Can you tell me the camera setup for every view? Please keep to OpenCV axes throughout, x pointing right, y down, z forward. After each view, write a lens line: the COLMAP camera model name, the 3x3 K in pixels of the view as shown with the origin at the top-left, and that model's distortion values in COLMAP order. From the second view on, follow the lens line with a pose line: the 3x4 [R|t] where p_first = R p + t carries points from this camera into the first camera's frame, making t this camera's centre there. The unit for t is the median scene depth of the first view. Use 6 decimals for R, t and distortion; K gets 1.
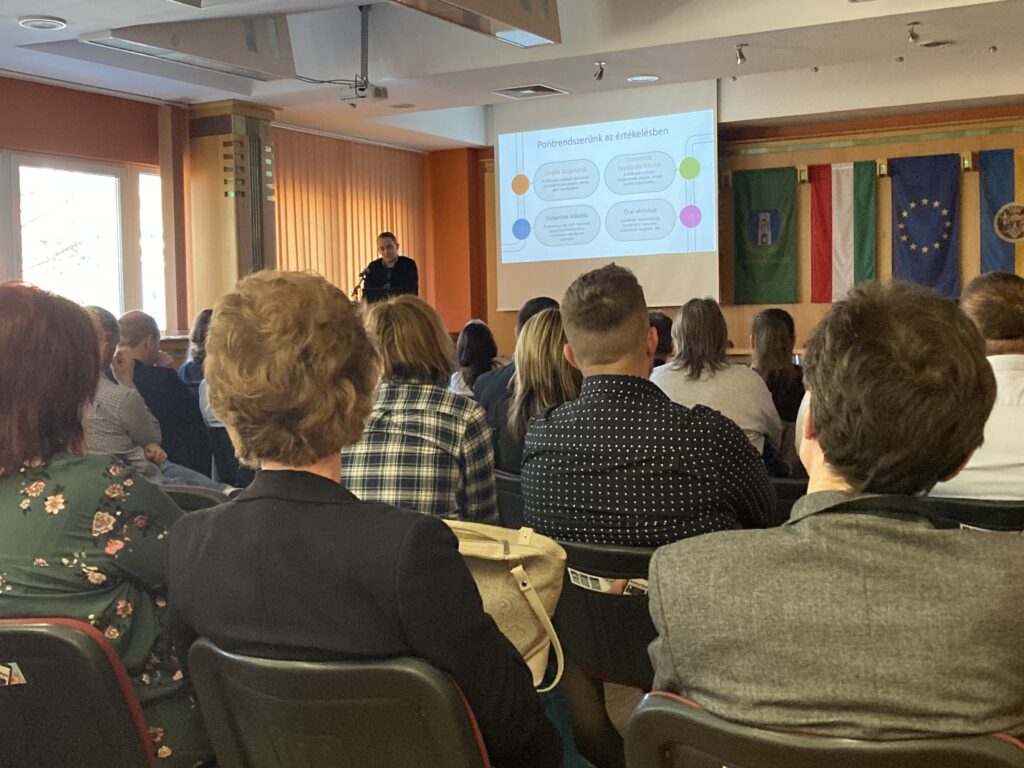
lens RADIAL K [[1292.0, 0, 511.0], [0, 1292.0, 325.2], [0, 0, 1]] dist [-0.016690, -0.028124]
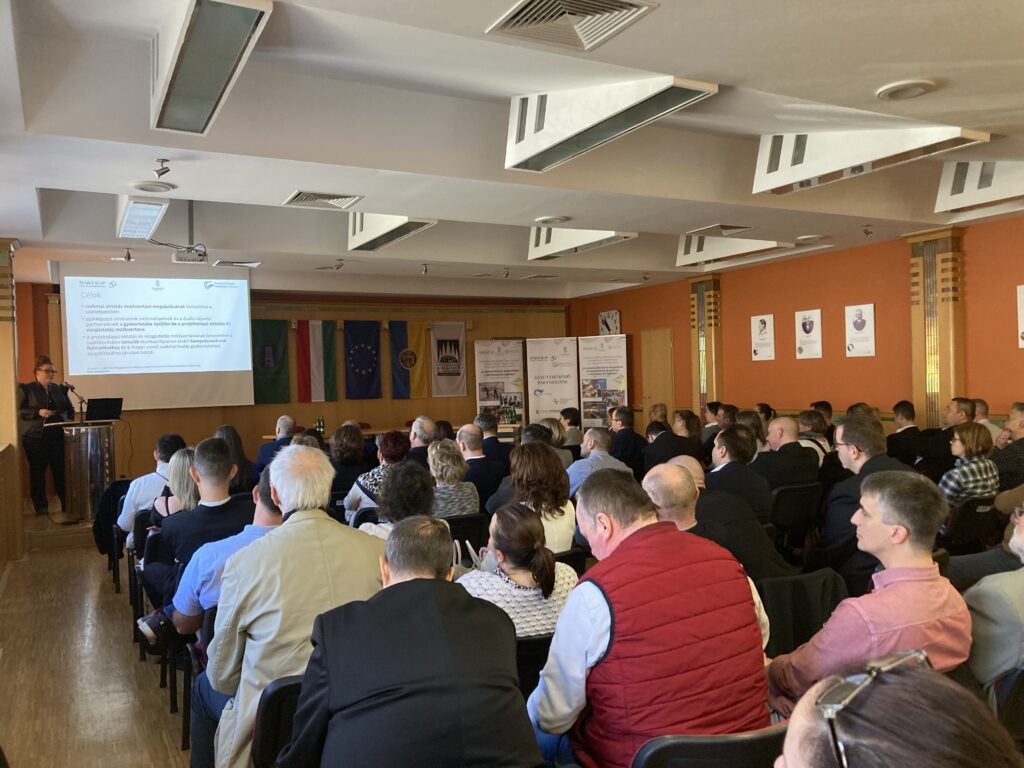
lens RADIAL K [[832.3, 0, 531.0], [0, 832.3, 387.3], [0, 0, 1]] dist [0.030173, -0.016428]
pose [[0.504588, -0.004426, 0.863349, -0.553640], [0.019300, 0.999795, -0.006154, -0.024397], [-0.863144, 0.019767, 0.504570, 0.196098]]
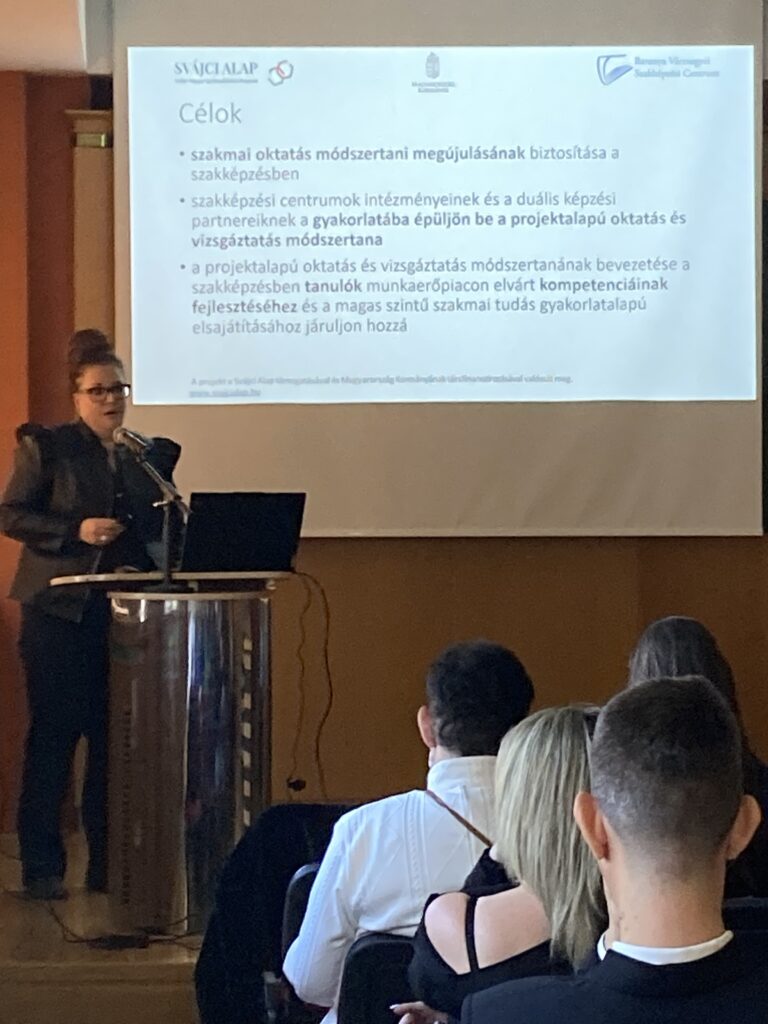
lens RADIAL K [[3253.2, 0, 384.0], [0, 3253.2, 512.0], [0, 0, 1]] dist [0.176240, -1.159977]
pose [[0.813637, 0.014211, 0.581199, -0.528945], [-0.019892, 0.999796, 0.003402, -0.024951], [-0.581033, -0.014329, 0.813754, 0.244373]]
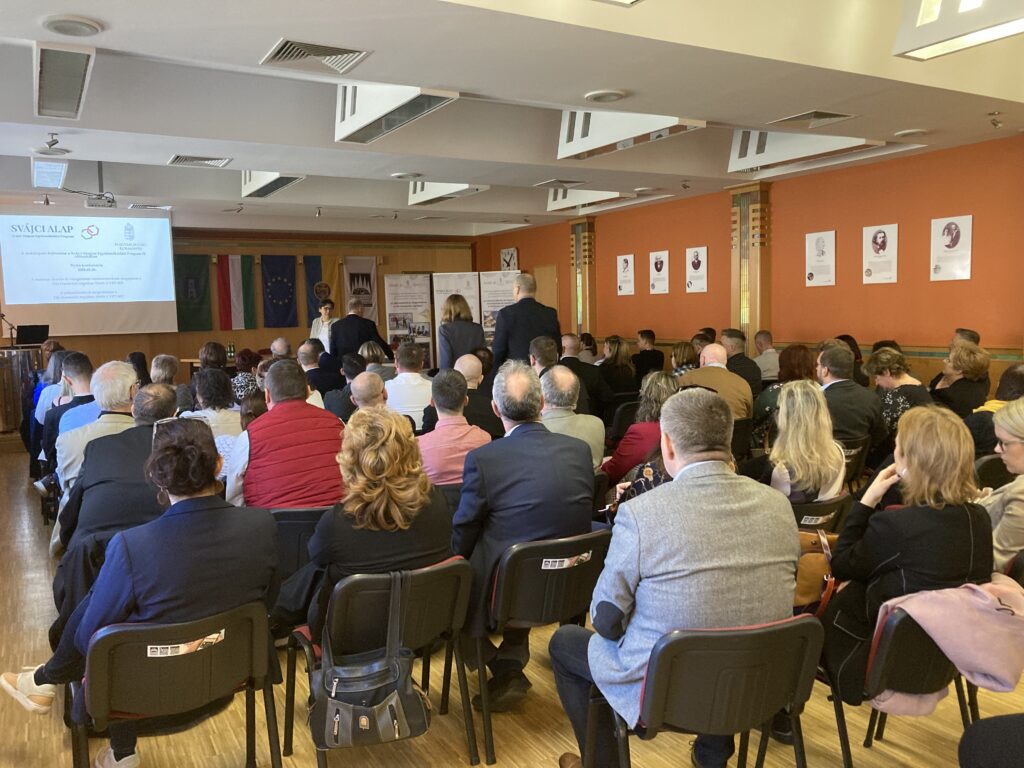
lens RADIAL K [[832.6, 0, 513.7], [0, 832.6, 366.5], [0, 0, 1]] dist [0.022217, -0.000822]
pose [[0.487989, -0.052897, 0.871246, -0.610353], [0.014495, 0.998515, 0.052505, -0.022117], [-0.872730, -0.012993, 0.488031, 0.052052]]
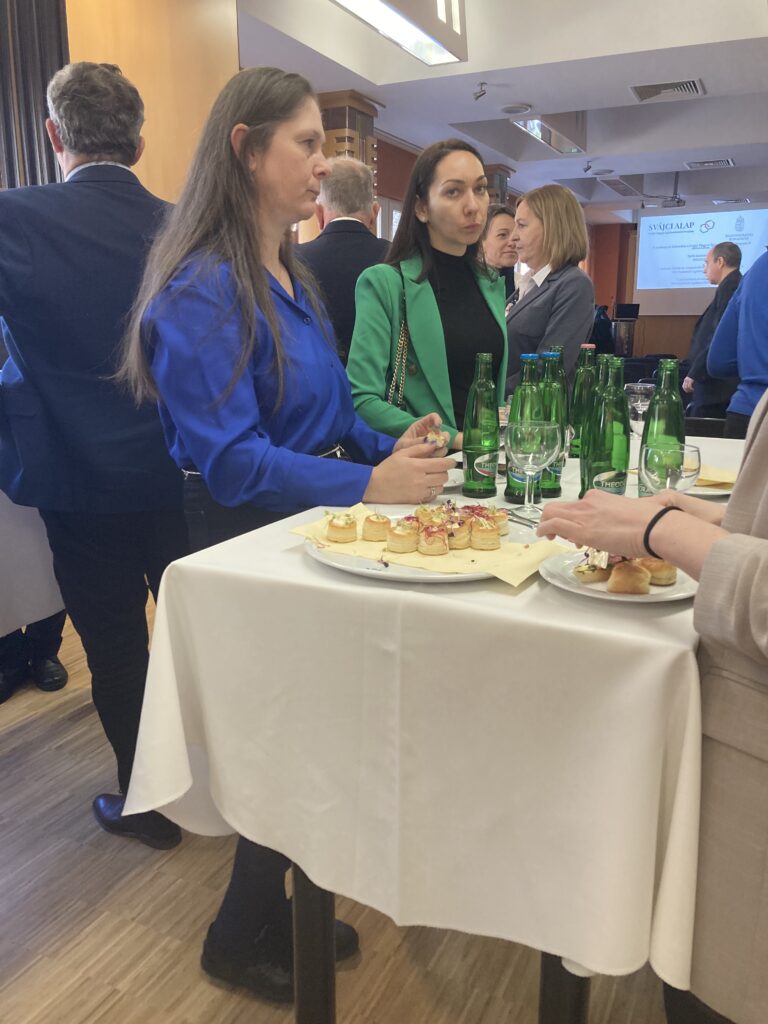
lens RADIAL K [[832.6, 0, 381.8], [0, 832.6, 500.6], [0, 0, 1]] dist [0.022217, -0.000822]
pose [[0.994879, -0.003774, 0.101001, -0.551815], [-0.018208, 0.976261, 0.215830, -0.004309], [-0.099418, -0.216564, 0.971193, -0.226922]]
